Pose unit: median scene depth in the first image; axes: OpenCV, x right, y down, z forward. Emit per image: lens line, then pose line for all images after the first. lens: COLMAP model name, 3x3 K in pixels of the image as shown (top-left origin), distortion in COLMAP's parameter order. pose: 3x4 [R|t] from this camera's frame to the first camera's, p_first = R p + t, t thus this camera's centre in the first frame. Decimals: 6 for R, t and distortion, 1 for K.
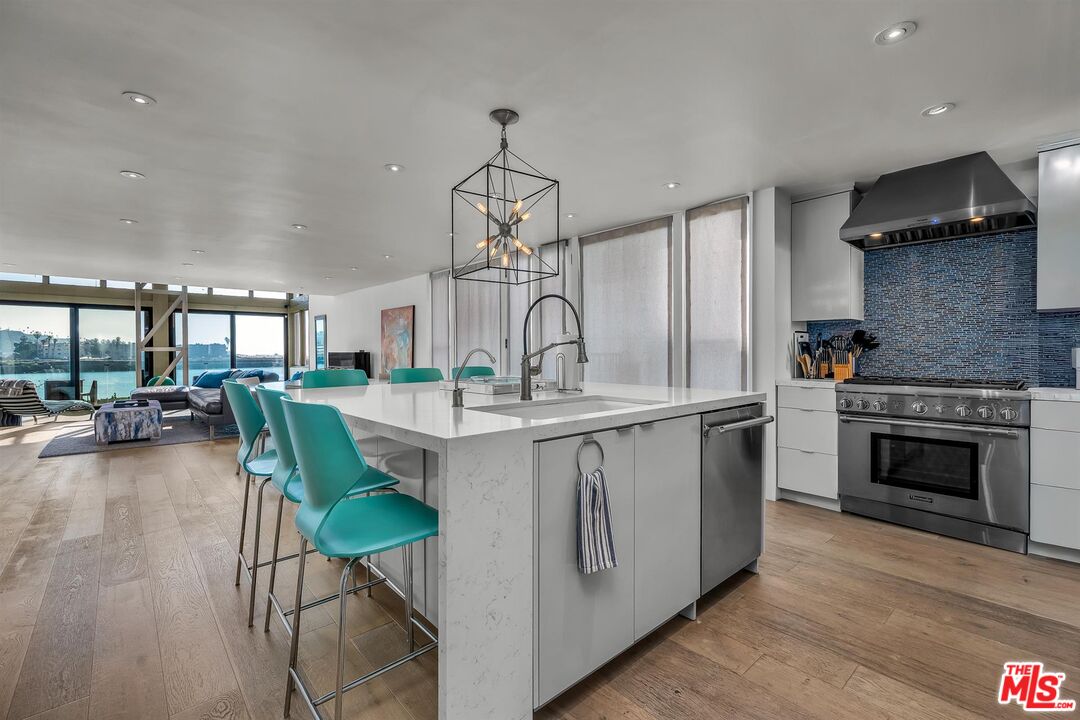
lens RADIAL K [[460.8, 0, 540.0], [0, 460.8, 360.0], [0, 0, 1]] dist [0.000771, 0.000135]
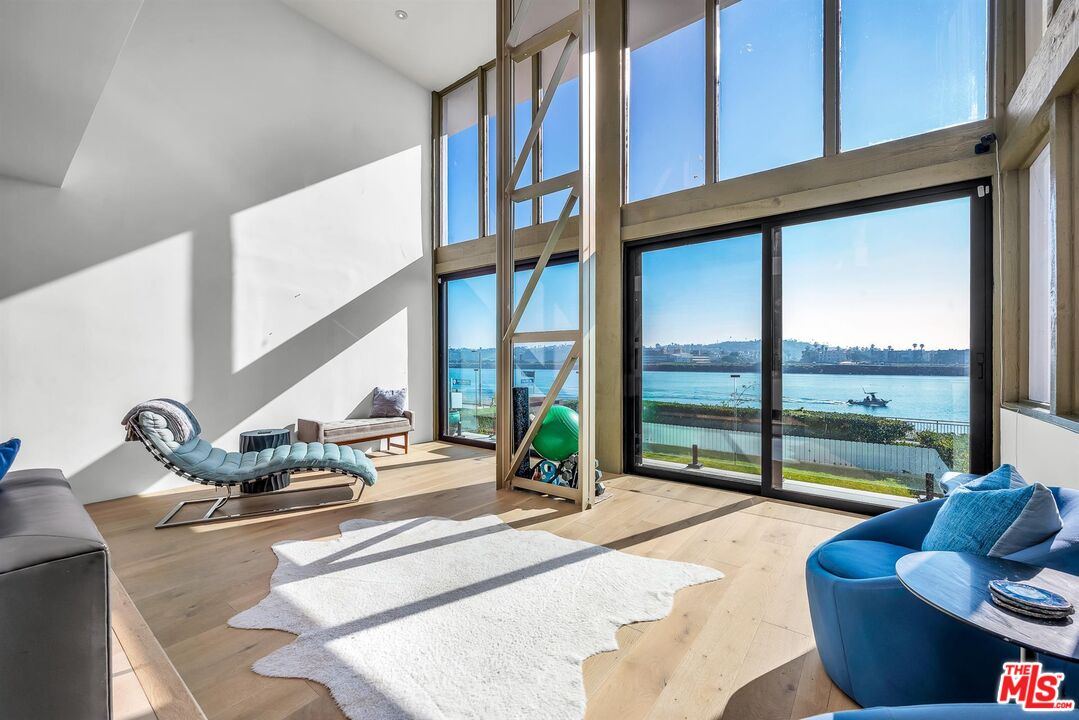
lens RADIAL K [[436.9, 0, 539.5], [0, 436.9, 360.0], [0, 0, 1]] dist [0.000939, 0.000231]
pose [[0.168201, 0.005487, -0.985738, -0.366279], [-0.018212, 0.999831, 0.002458, -0.004084], [0.985585, 0.017538, 0.168272, 0.736014]]
